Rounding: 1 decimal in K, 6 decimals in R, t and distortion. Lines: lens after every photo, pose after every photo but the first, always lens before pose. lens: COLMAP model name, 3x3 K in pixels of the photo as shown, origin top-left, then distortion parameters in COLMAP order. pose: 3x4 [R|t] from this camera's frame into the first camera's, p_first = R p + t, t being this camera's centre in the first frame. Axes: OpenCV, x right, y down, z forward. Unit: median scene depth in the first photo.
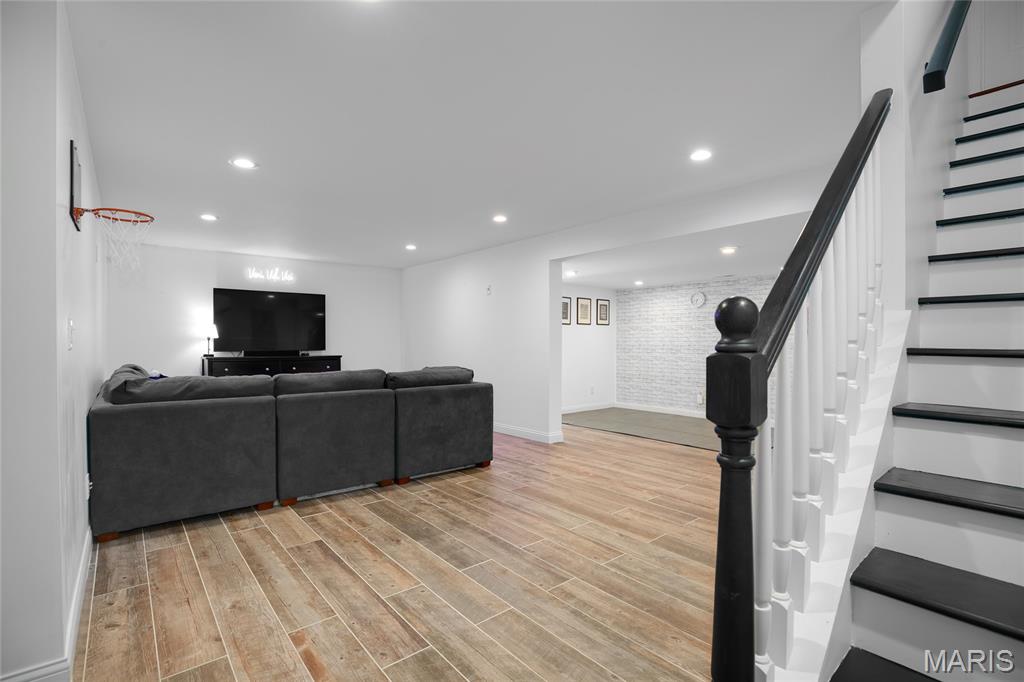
lens RADIAL K [[459.9, 0, 515.9], [0, 459.9, 350.8], [0, 0, 1]] dist [0.000583, 0.000134]
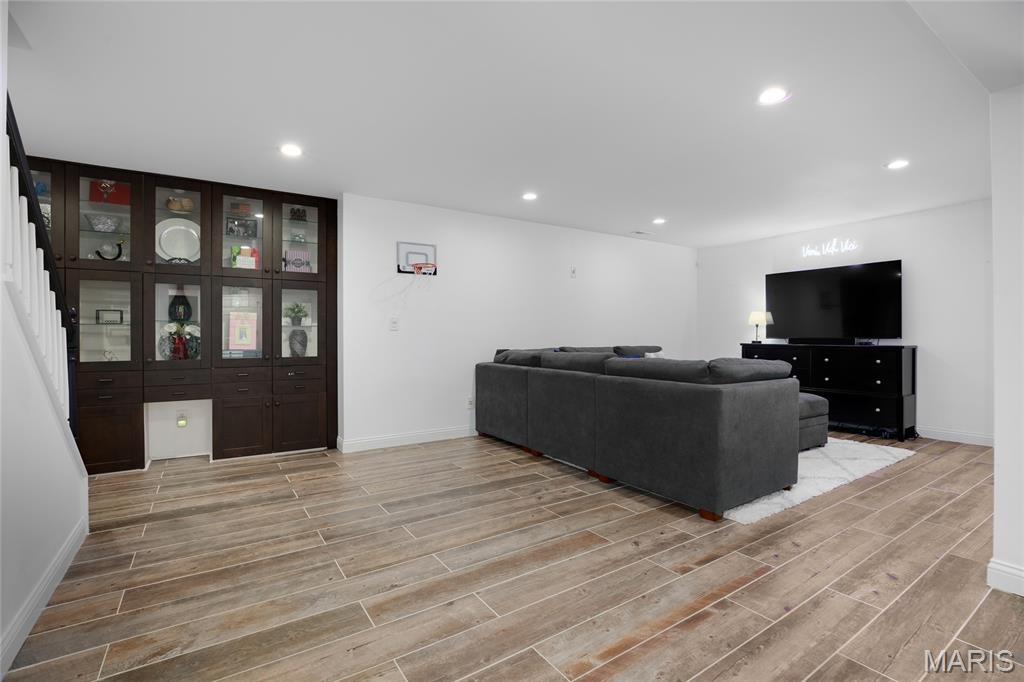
lens RADIAL K [[469.7, 0, 508.0], [0, 469.7, 332.9], [0, 0, 1]] dist [-0.020831, 0.000301]
pose [[-0.133200, -0.016123, -0.990958, 0.751023], [-0.011533, 0.999825, -0.014717, 0.018486], [0.991022, 0.009468, -0.133363, 1.031634]]
